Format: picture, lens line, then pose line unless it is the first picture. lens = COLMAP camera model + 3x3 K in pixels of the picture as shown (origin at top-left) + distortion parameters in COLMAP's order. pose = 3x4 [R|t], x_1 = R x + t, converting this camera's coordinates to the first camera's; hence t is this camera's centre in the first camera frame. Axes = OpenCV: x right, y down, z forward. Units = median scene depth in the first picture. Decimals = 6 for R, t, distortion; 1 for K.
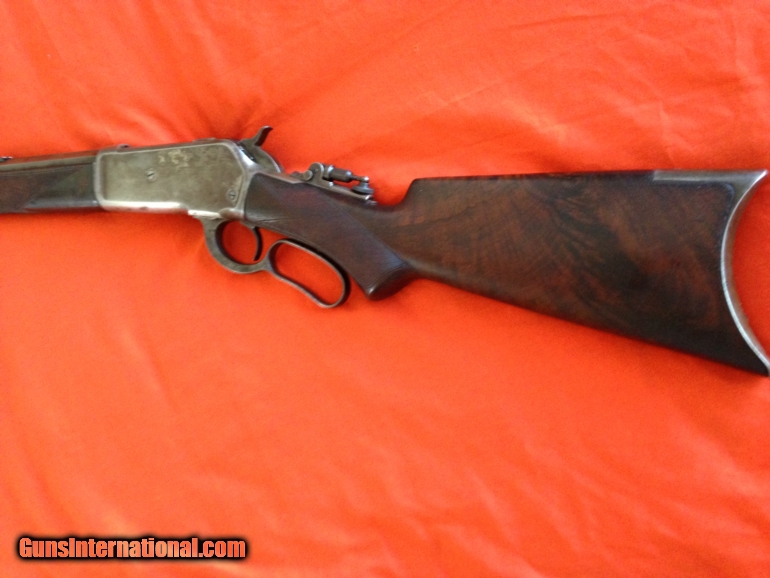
lens RADIAL K [[704.3, 0, 385.0], [0, 704.3, 289.0], [0, 0, 1]] dist [0.177609, -0.267365]
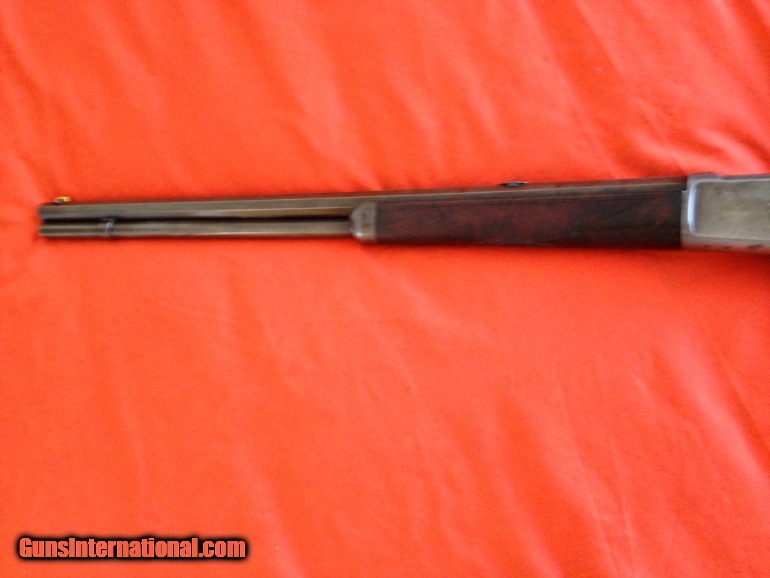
lens RADIAL K [[704.3, 0, 385.0], [0, 704.3, 289.0], [0, 0, 1]] dist [0.177609, -0.267365]
pose [[0.997141, 0.075343, -0.005753, -0.784960], [-0.075546, 0.992462, -0.096503, 0.050765], [-0.001562, 0.096662, 0.995316, 0.178156]]
